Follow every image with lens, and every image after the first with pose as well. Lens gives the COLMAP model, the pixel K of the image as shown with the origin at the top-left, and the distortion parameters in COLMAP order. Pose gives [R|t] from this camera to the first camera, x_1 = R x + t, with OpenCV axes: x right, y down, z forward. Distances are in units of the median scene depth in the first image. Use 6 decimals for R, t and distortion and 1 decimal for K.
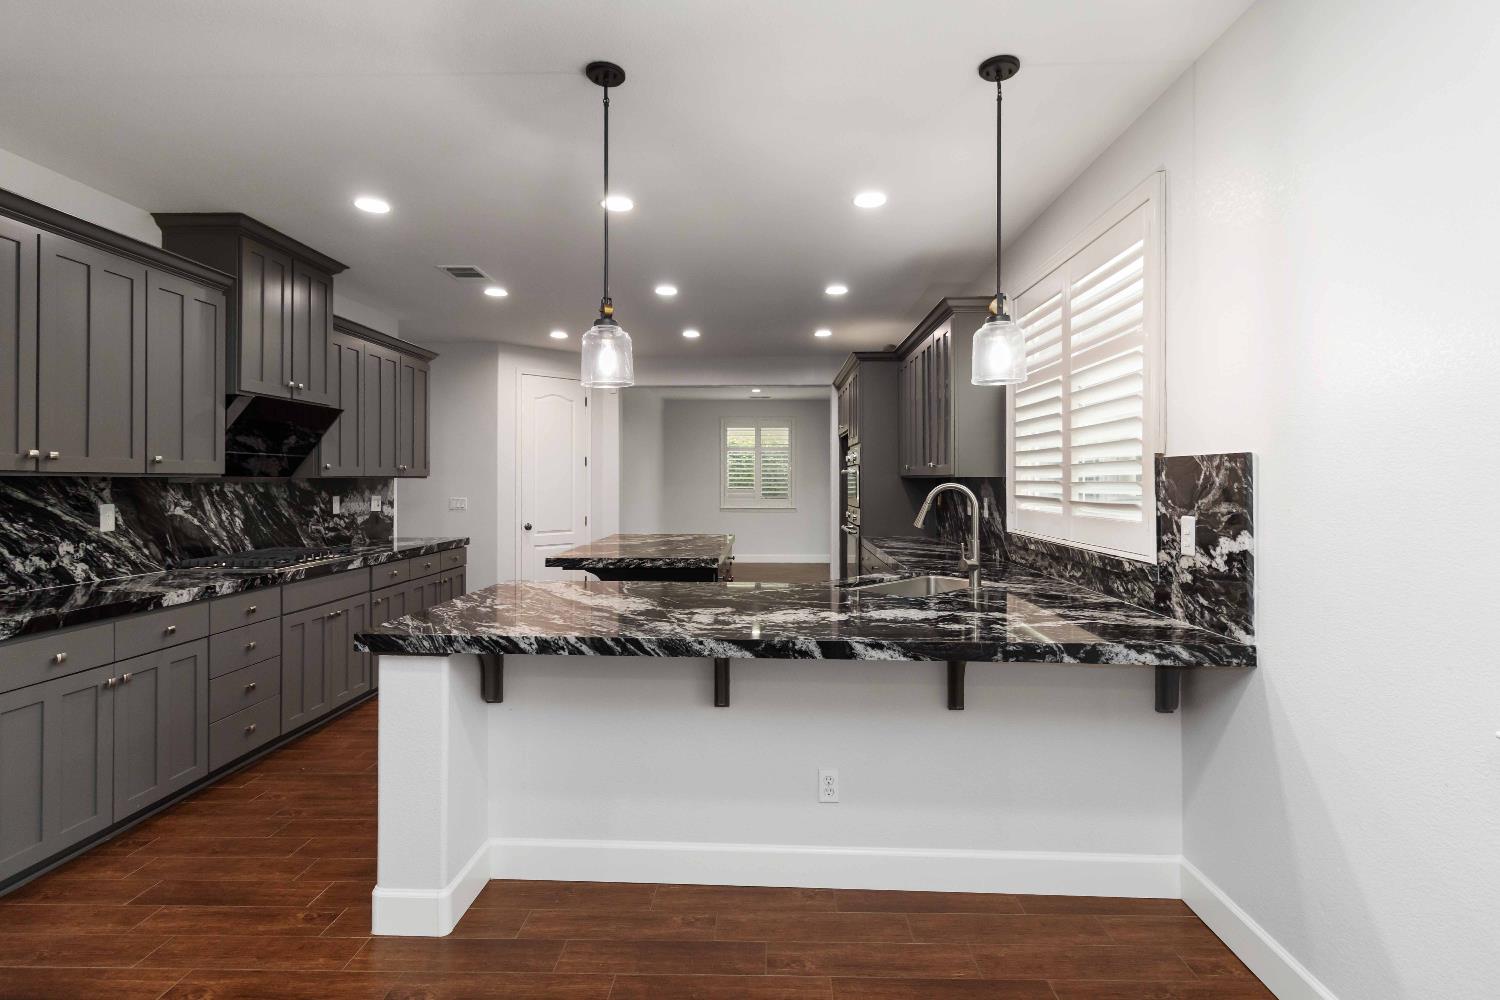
lens RADIAL K [[706.5, 0, 768.2], [0, 706.5, 479.6], [0, 0, 1]] dist [-0.000101, 0.000009]
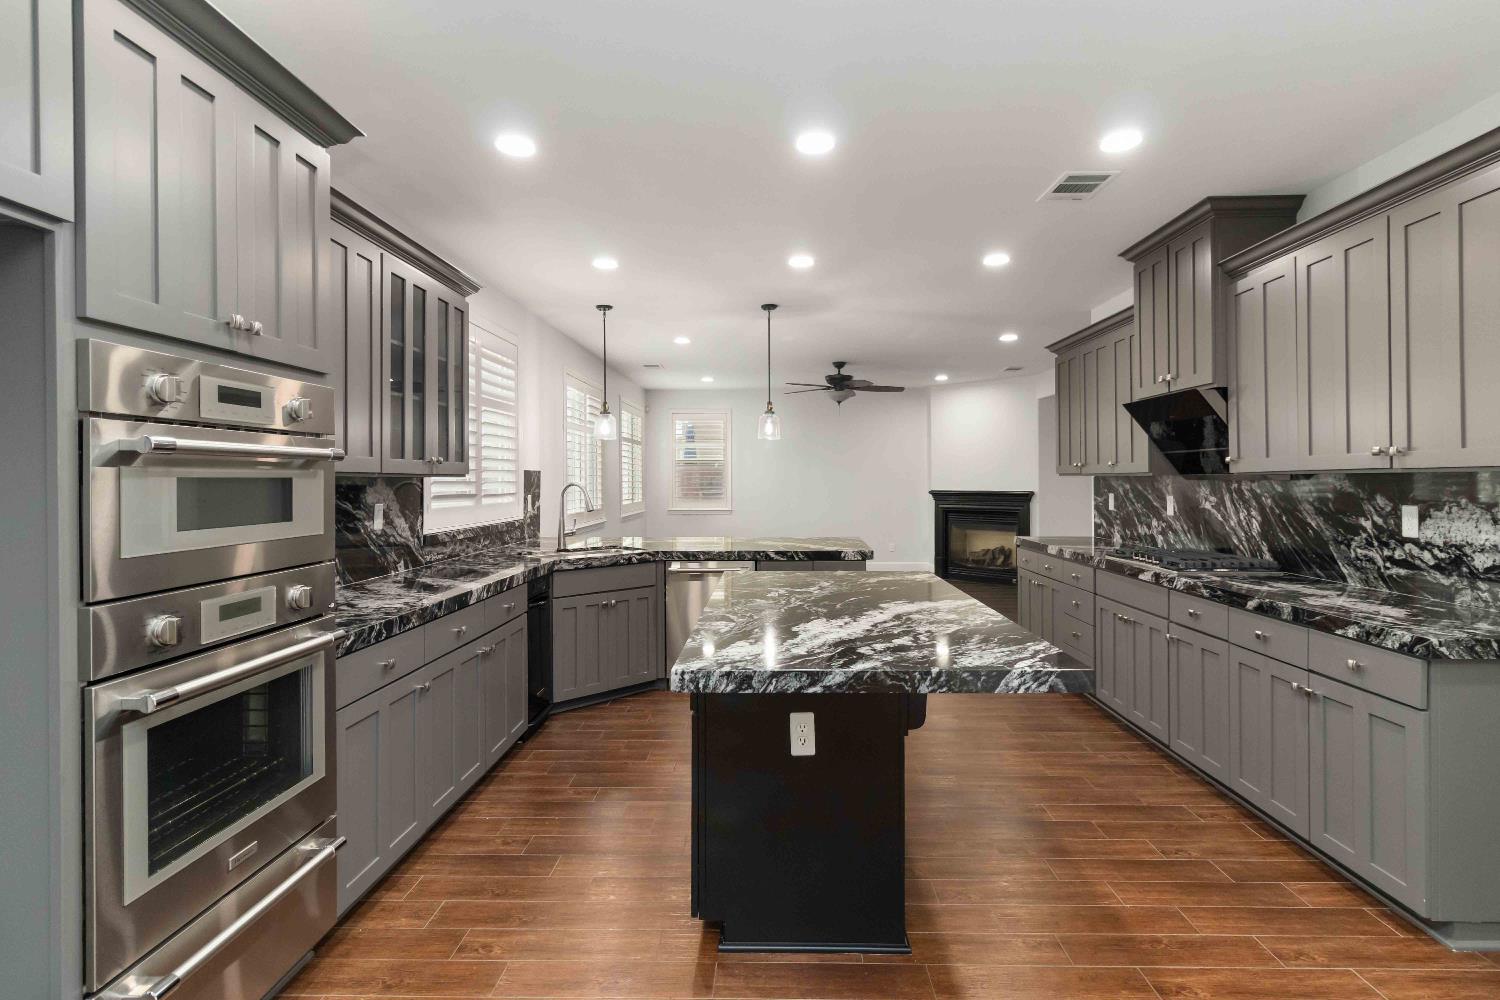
lens RADIAL K [[710.0, 0, 764.0], [0, 710.0, 493.4], [0, 0, 1]] dist [0.001694, 0.000702]
pose [[-0.999969, 0.004005, 0.006733, -0.194141], [0.004129, 0.999820, 0.018504, 0.002591], [-0.006658, 0.018532, -0.999806, 2.859620]]
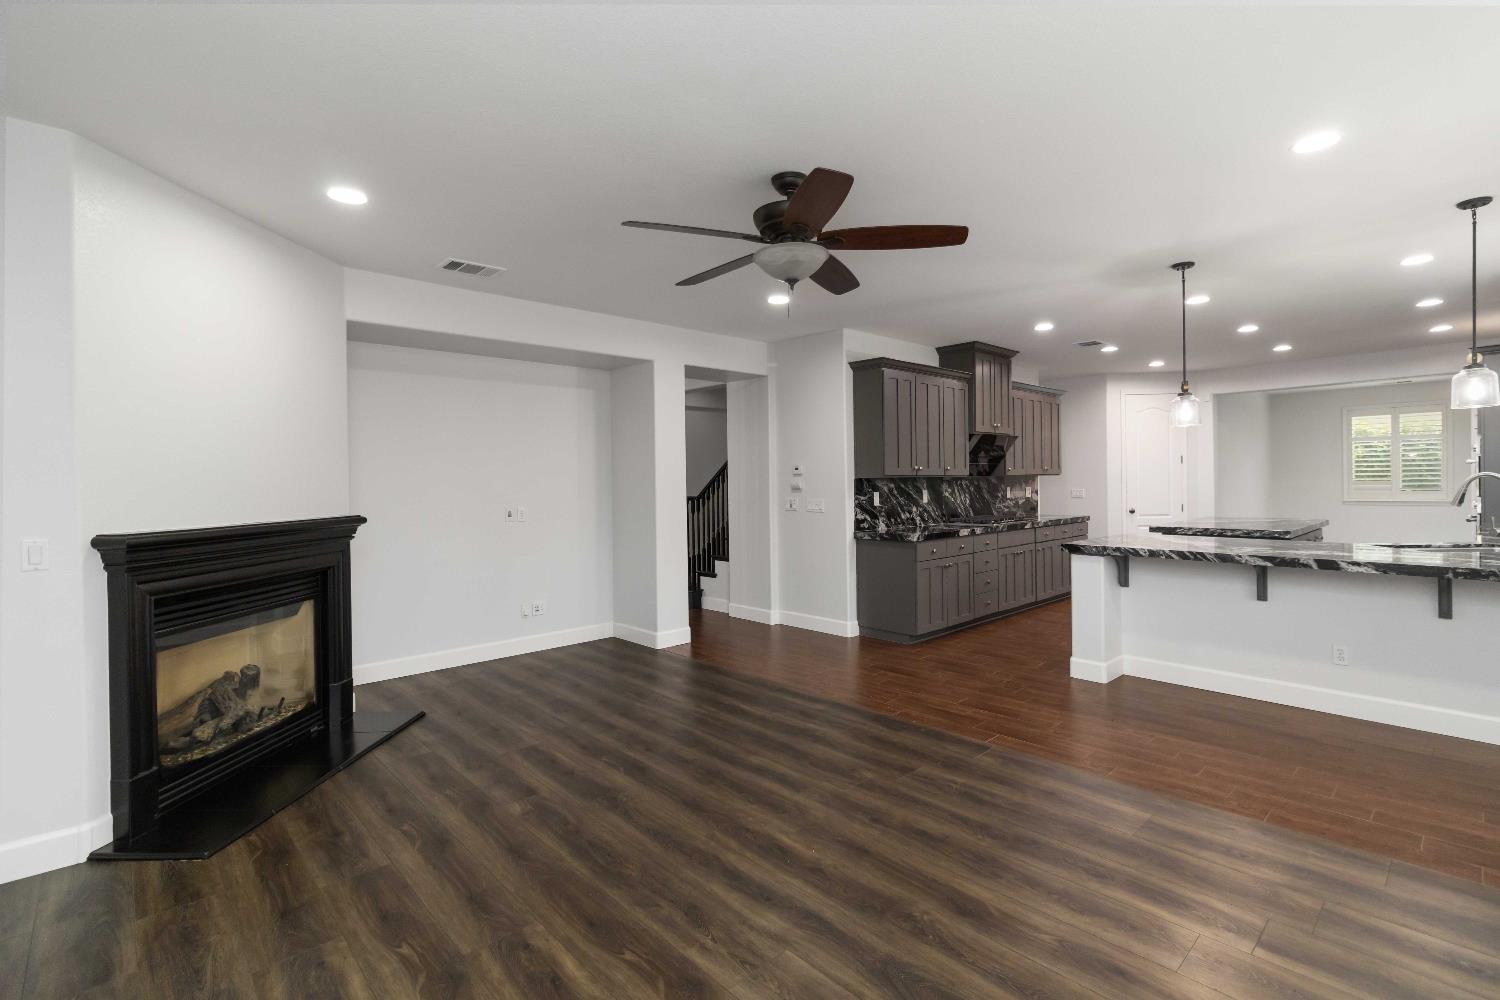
lens RADIAL K [[693.5, 0, 752.2], [0, 693.5, 486.4], [0, 0, 1]] dist [-0.000071, 0.000501]
pose [[0.684854, -0.005539, -0.728659, 0.291463], [0.016804, 0.999825, 0.008194, -0.002789], [0.728486, -0.017856, 0.684828, -0.999434]]
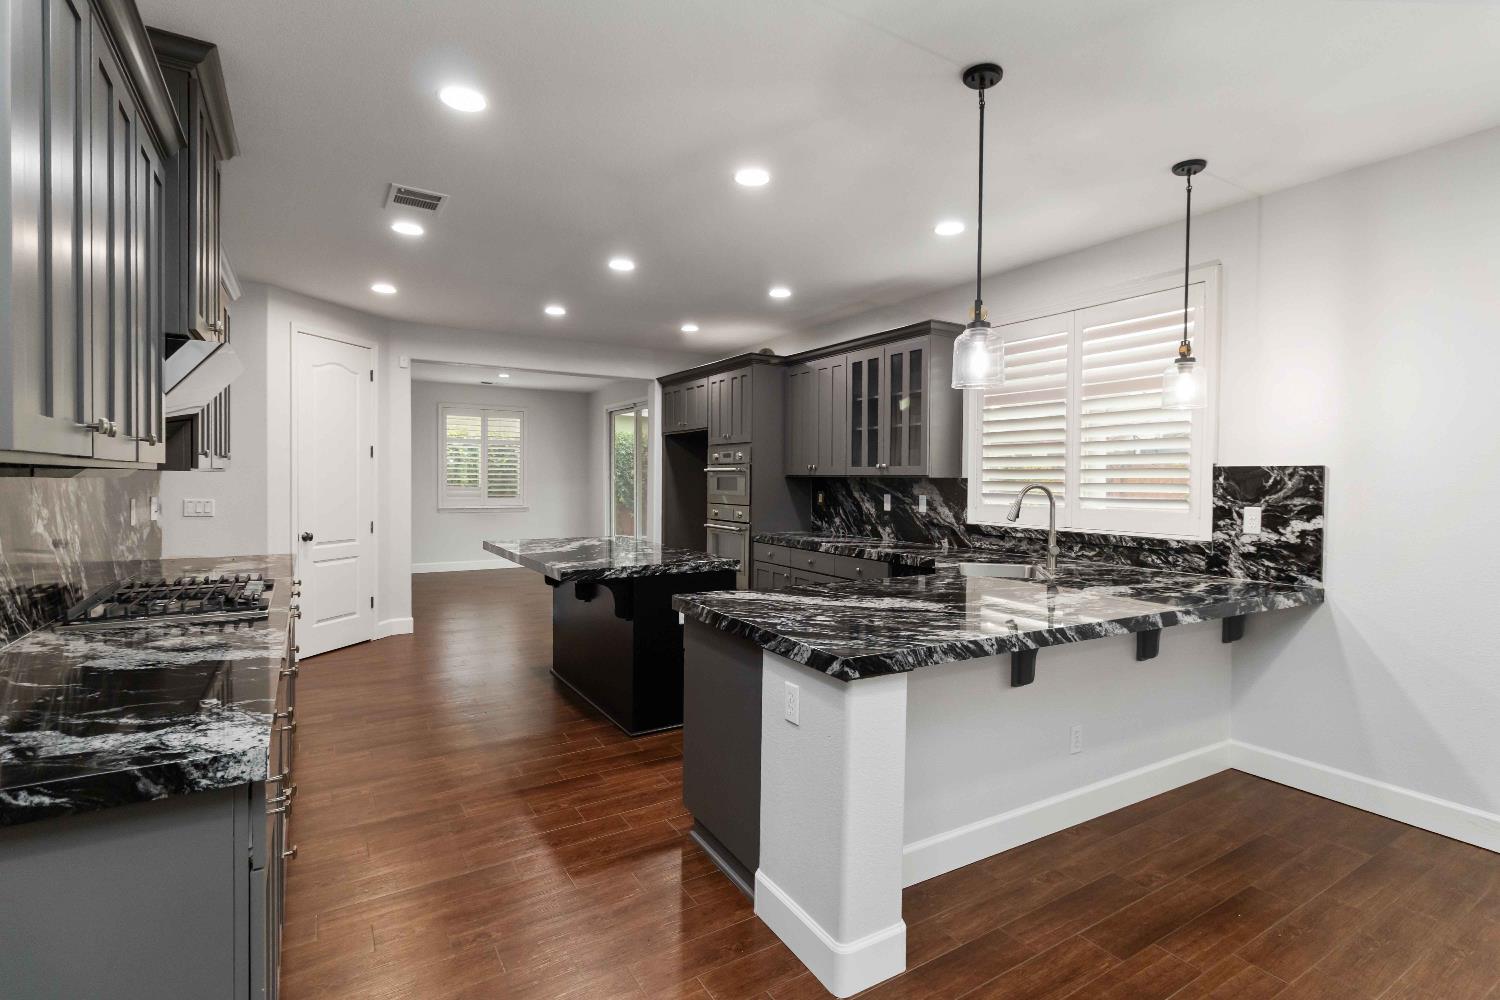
lens RADIAL K [[710.0, 0, 764.0], [0, 710.0, 493.4], [0, 0, 1]] dist [0.001694, 0.000702]
pose [[0.837333, -0.004532, 0.546674, -0.886562], [-0.008621, 0.999732, 0.021493, 0.000061], [-0.546624, -0.022710, 0.837070, 0.262747]]
